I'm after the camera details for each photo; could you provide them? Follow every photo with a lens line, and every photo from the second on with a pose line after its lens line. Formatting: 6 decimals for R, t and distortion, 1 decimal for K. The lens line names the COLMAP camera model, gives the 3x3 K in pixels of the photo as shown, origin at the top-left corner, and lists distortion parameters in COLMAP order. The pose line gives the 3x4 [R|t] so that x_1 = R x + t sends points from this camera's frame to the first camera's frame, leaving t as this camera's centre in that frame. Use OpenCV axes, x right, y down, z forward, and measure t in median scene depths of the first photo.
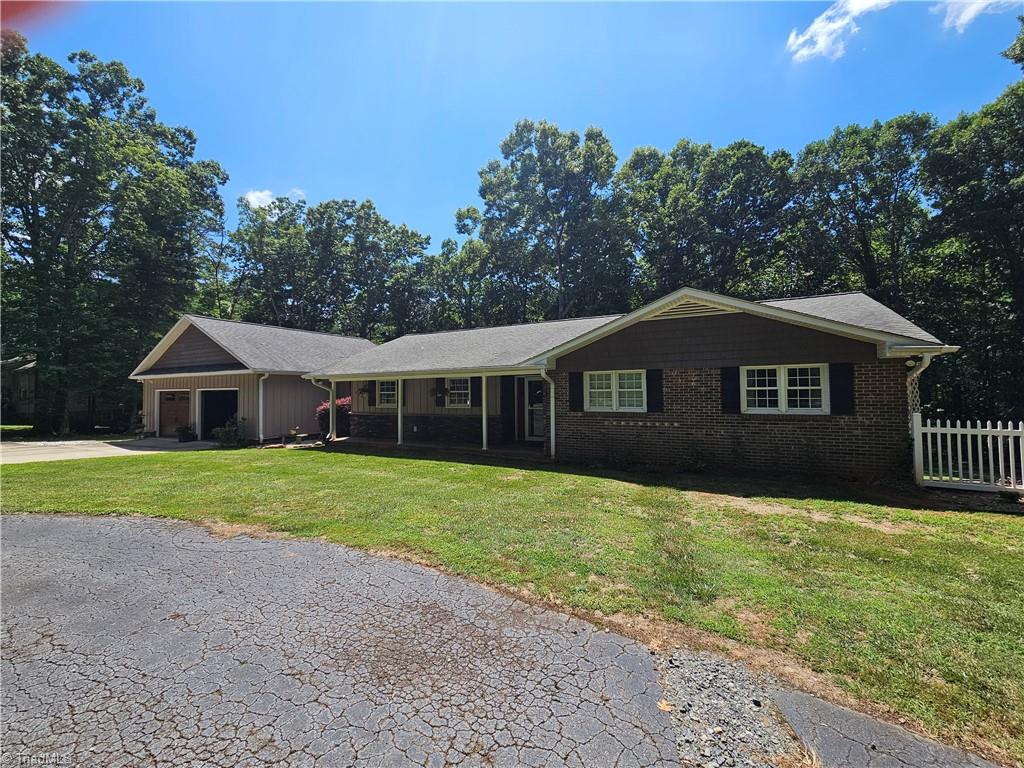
lens RADIAL K [[456.7, 0, 516.5], [0, 456.7, 372.3], [0, 0, 1]] dist [0.000848, -0.000266]
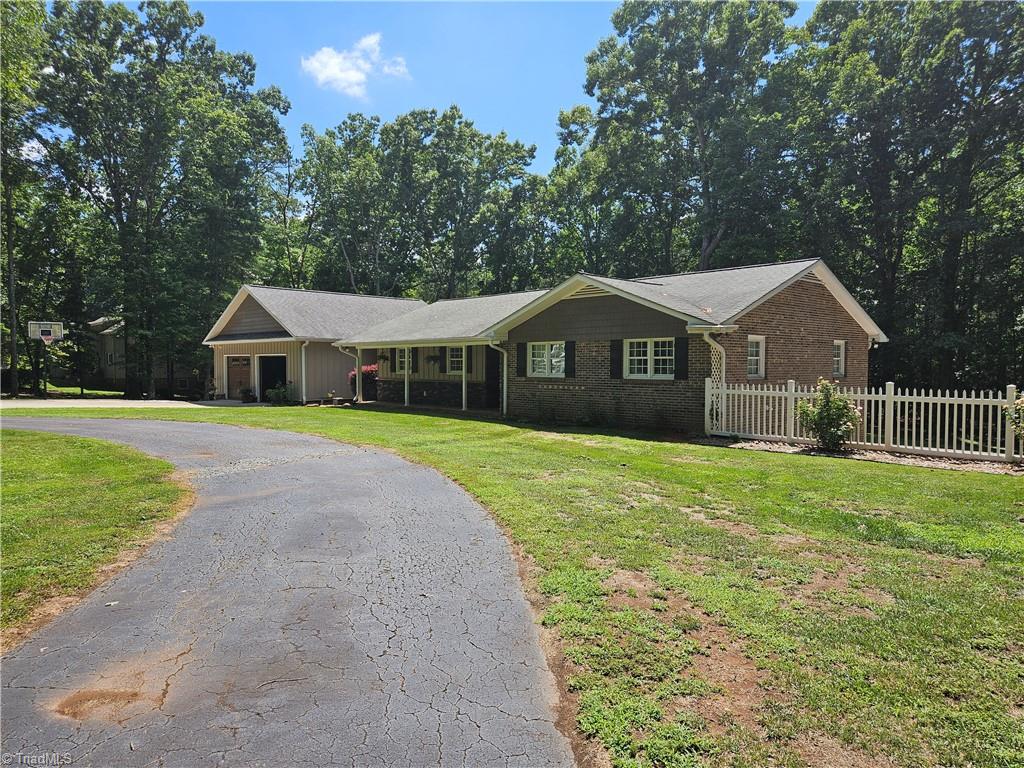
lens RADIAL K [[749.1, 0, 478.8], [0, 749.1, 383.9], [0, 0, 1]] dist [0.125485, -0.141362]
pose [[0.937953, 0.022173, -0.346053, 0.253271], [0.002141, 0.997564, 0.069721, -0.010659], [0.346756, -0.066136, 0.935621, -0.300800]]
